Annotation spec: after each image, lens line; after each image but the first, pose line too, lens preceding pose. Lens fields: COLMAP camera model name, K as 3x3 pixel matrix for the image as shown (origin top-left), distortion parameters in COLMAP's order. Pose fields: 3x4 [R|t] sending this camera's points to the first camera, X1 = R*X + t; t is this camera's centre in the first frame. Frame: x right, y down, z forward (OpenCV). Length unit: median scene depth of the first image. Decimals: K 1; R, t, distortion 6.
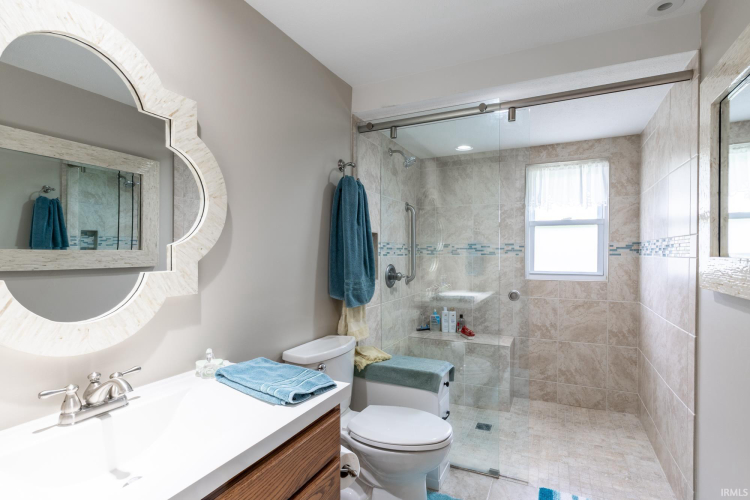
lens RADIAL K [[367.0, 0, 393.1], [0, 367.0, 258.4], [0, 0, 1]] dist [-0.002160, -0.000261]
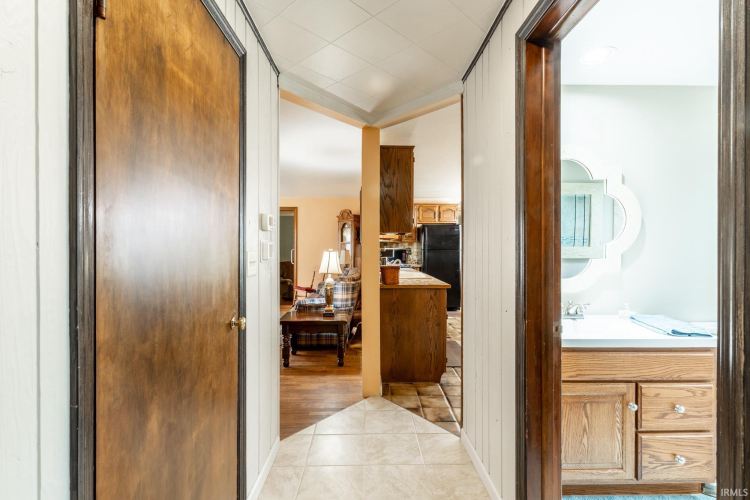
lens RADIAL K [[367.0, 0, 375.9], [0, 367.0, 251.1], [0, 0, 1]] dist [-0.002160, -0.000261]
pose [[0.426941, 0.009164, -0.904233, 0.482543], [-0.016245, 0.999865, 0.002463, 0.008190], [0.904133, 0.013637, 0.427032, -0.710220]]
